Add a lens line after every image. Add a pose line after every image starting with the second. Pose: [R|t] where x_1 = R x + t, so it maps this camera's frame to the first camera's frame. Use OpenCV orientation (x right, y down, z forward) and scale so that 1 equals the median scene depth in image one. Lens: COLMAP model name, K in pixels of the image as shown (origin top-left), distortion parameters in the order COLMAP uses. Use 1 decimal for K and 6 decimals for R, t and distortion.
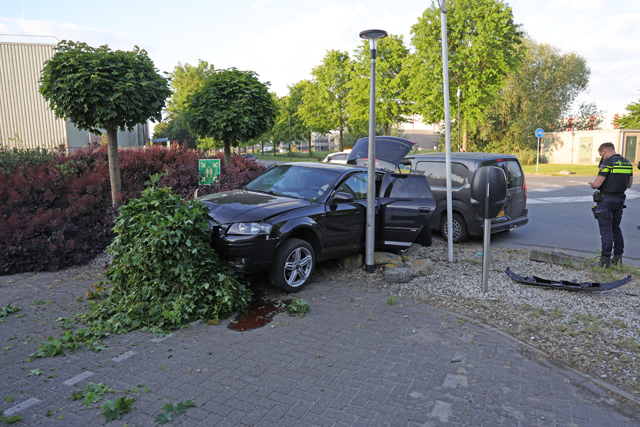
lens RADIAL K [[444.4, 0, 320.0], [0, 444.4, 213.5], [0, 0, 1]] dist [-0.092300, 0.071711]
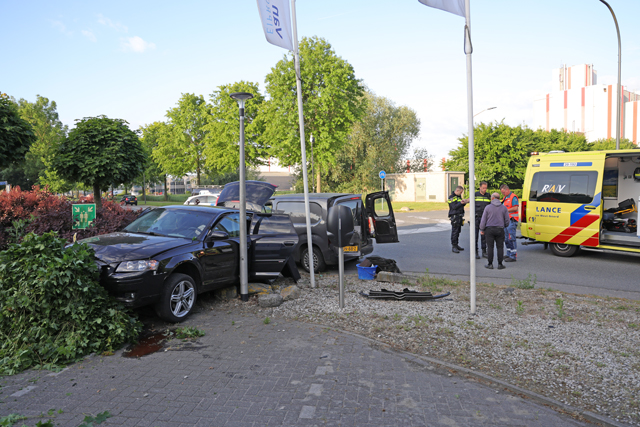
lens RADIAL K [[444.4, 0, 320.0], [0, 444.4, 213.5], [0, 0, 1]] dist [-0.092300, 0.071711]
pose [[0.950004, -0.025371, 0.311206, -0.041354], [0.054264, 0.994942, -0.084537, 0.013784], [-0.307487, 0.097197, 0.946575, -0.119460]]
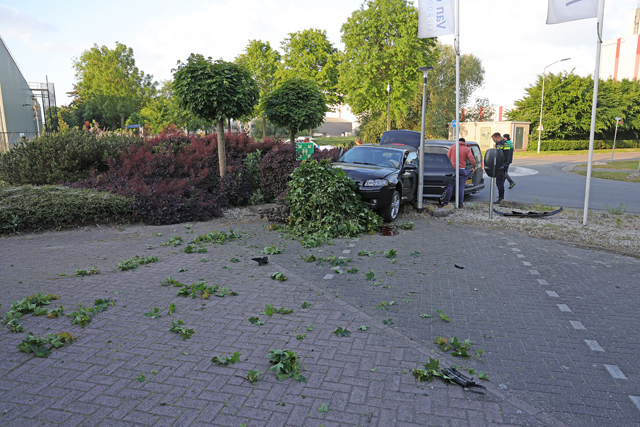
lens RADIAL K [[432.4, 0, 320.0], [0, 432.4, 213.5], [0, 0, 1]] dist [-0.068914, 0.045593]
pose [[0.978181, -0.027006, 0.205990, -0.473377], [0.019946, 0.999143, 0.036272, 0.057457], [-0.206793, -0.031372, 0.977882, -0.393220]]
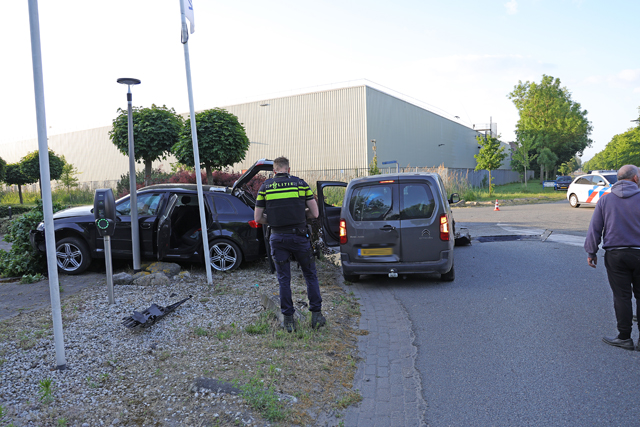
lens RADIAL K [[432.4, 0, 320.0], [0, 432.4, 213.5], [0, 0, 1]] dist [-0.068914, 0.045593]
pose [[0.669111, 0.066849, -0.740149, 1.271388], [-0.098856, 0.995102, 0.000507, -0.081513], [0.736558, 0.072829, 0.672442, 0.607978]]
